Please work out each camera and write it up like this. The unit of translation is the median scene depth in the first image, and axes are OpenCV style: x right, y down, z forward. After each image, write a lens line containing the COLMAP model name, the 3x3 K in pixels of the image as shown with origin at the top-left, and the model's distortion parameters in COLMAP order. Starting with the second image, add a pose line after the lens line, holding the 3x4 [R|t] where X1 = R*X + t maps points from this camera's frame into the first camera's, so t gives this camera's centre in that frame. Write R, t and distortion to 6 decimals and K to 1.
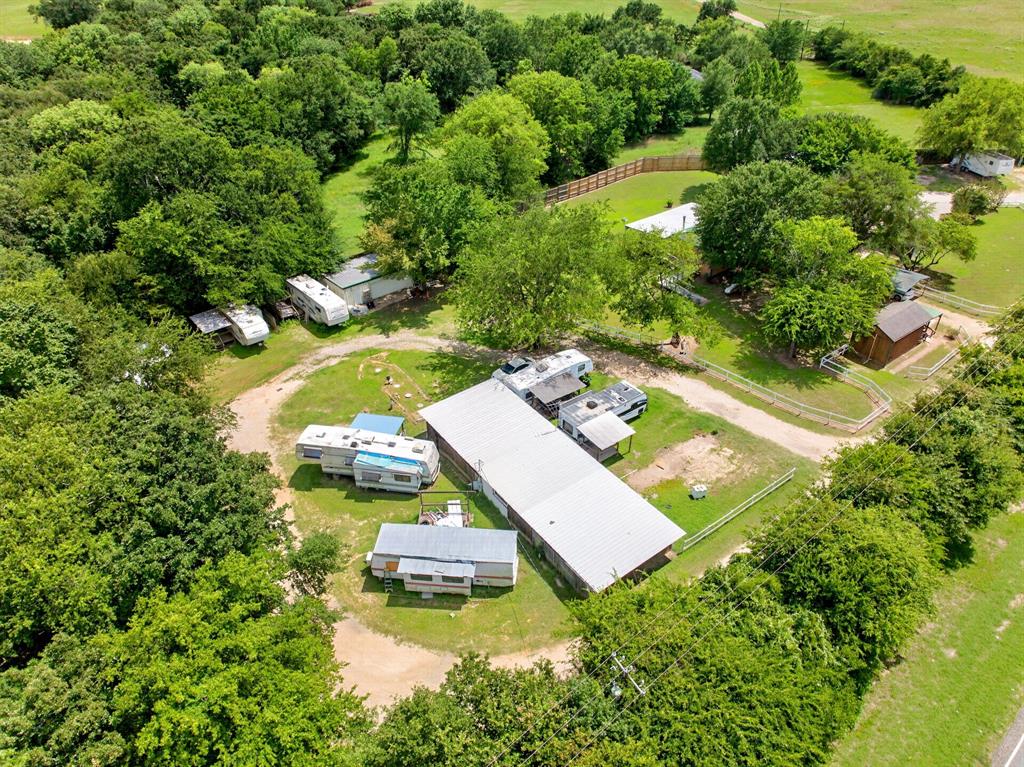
lens RADIAL K [[702.5, 0, 512.0], [0, 702.5, 383.5], [0, 0, 1]] dist [-0.004782, -0.008999]
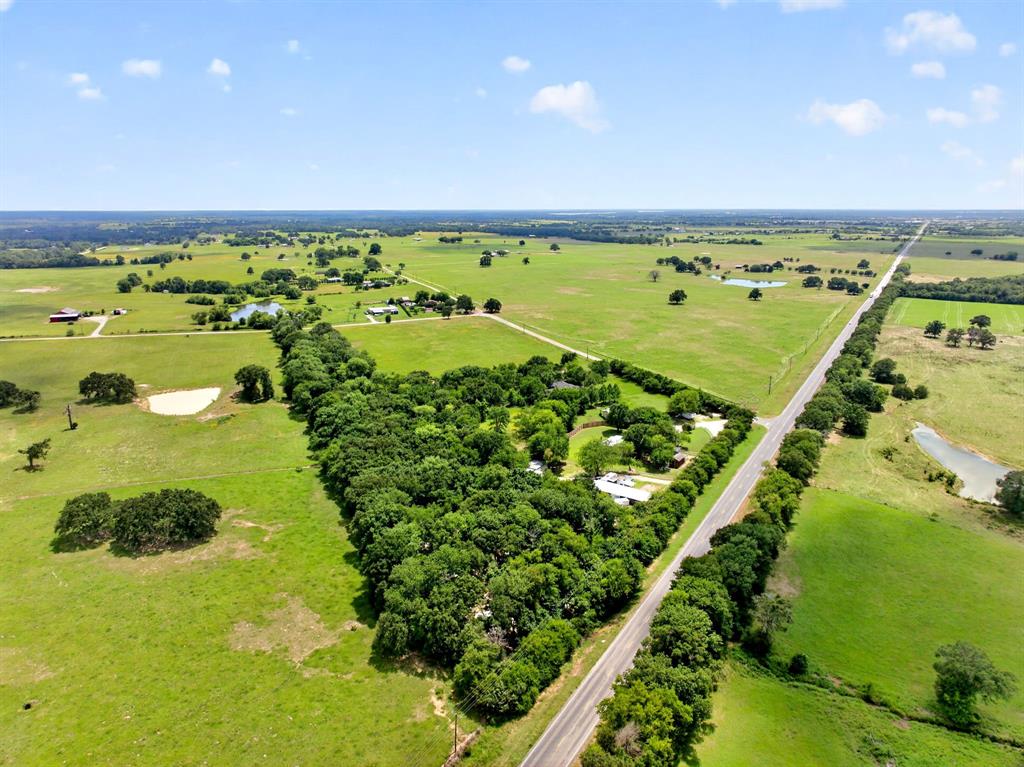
lens RADIAL K [[702.5, 0, 512.0], [0, 702.5, 383.5], [0, 0, 1]] dist [-0.004782, -0.008999]
pose [[0.945519, -0.079469, 0.315718, -1.500763], [0.183111, 0.931637, -0.313884, 0.567628], [-0.269191, 0.354595, 0.895432, -2.364065]]
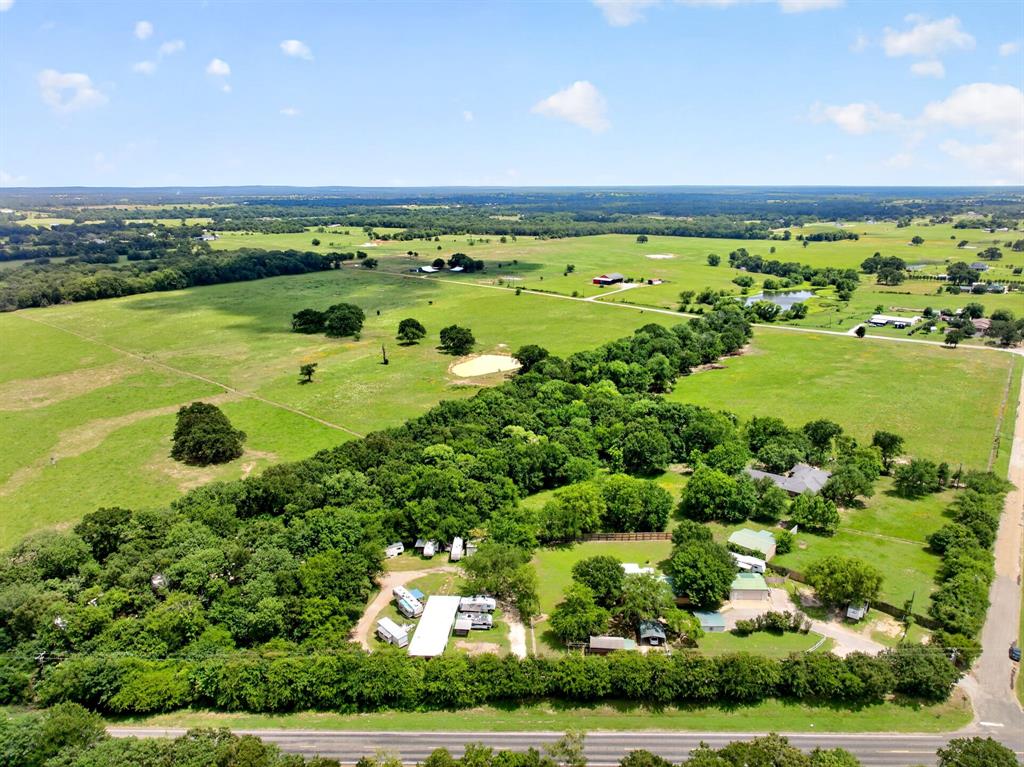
lens RADIAL K [[702.5, 0, 512.0], [0, 702.5, 383.5], [0, 0, 1]] dist [-0.004782, -0.008999]
pose [[0.738283, 0.184073, -0.648888, 1.484266], [-0.372220, 0.913474, -0.164370, -0.332699], [0.562486, 0.362881, 0.742918, -1.070665]]
